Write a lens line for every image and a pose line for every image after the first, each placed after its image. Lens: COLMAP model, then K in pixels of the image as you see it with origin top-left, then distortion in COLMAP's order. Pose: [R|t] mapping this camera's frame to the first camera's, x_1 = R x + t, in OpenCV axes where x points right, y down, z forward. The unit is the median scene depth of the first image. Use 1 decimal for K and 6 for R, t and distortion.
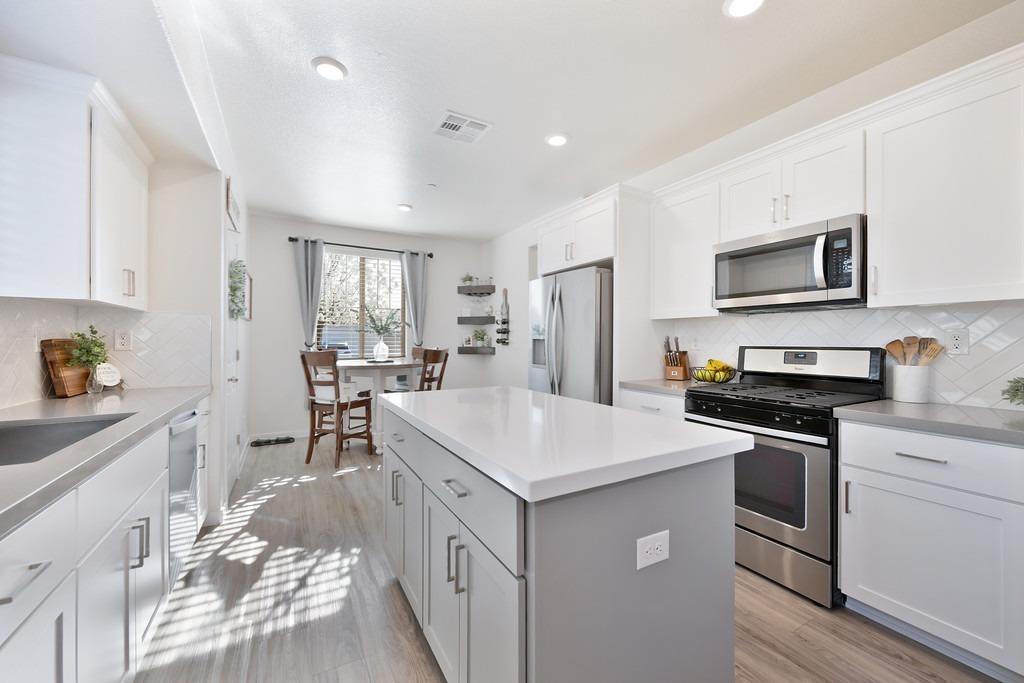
lens RADIAL K [[396.5, 0, 512.0], [0, 396.5, 341.5], [0, 0, 1]] dist [-0.007529, 0.000049]
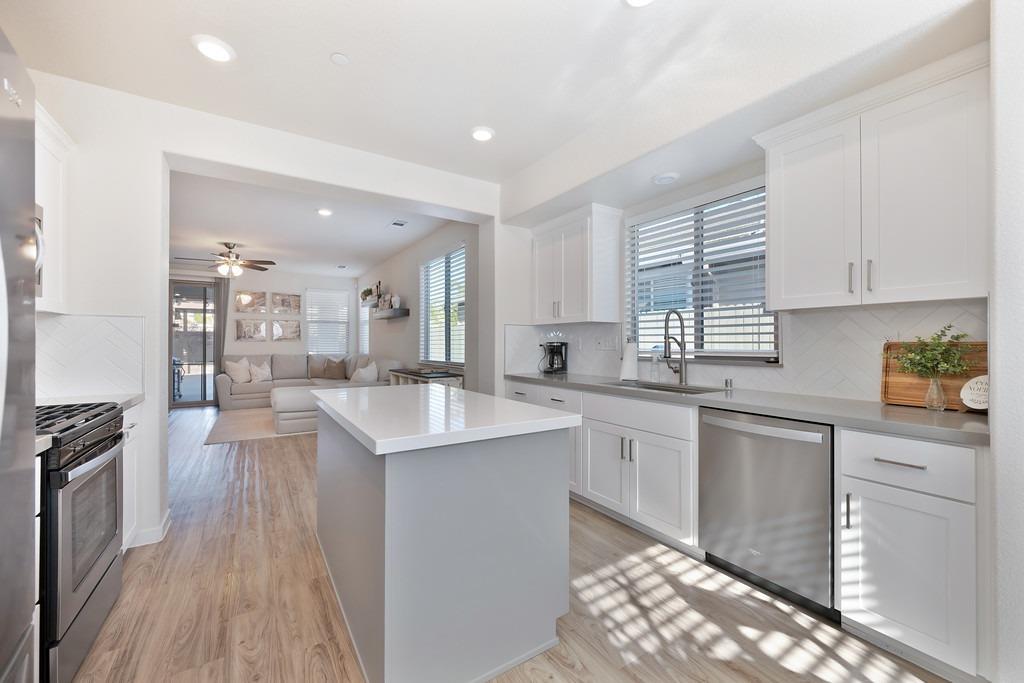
lens RADIAL K [[396.5, 0, 512.0], [0, 396.5, 341.5], [0, 0, 1]] dist [-0.007529, 0.000049]
pose [[-0.997807, -0.004623, -0.066029, -0.147512], [-0.004431, 0.999986, -0.003058, -0.000490], [0.066042, -0.002759, -0.997813, 1.616914]]
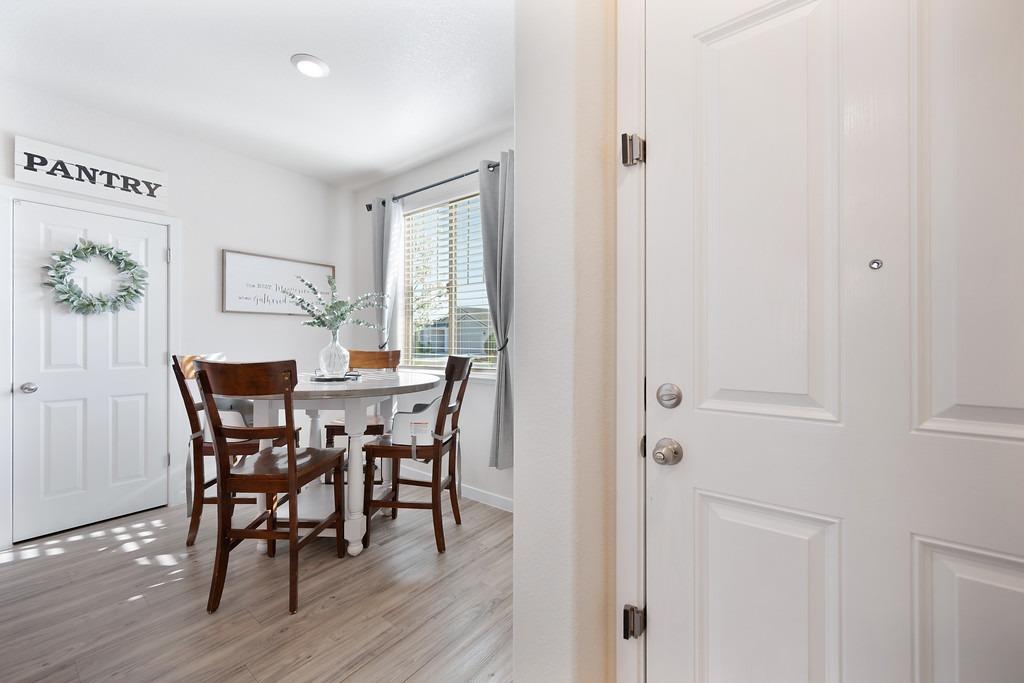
lens RADIAL K [[396.5, 0, 512.0], [0, 396.5, 341.5], [0, 0, 1]] dist [-0.007529, 0.000049]
pose [[0.403173, -0.005246, -0.915109, 0.525623], [-0.003554, 0.999967, -0.007298, 0.007652], [0.915117, 0.006194, 0.403141, 1.994217]]
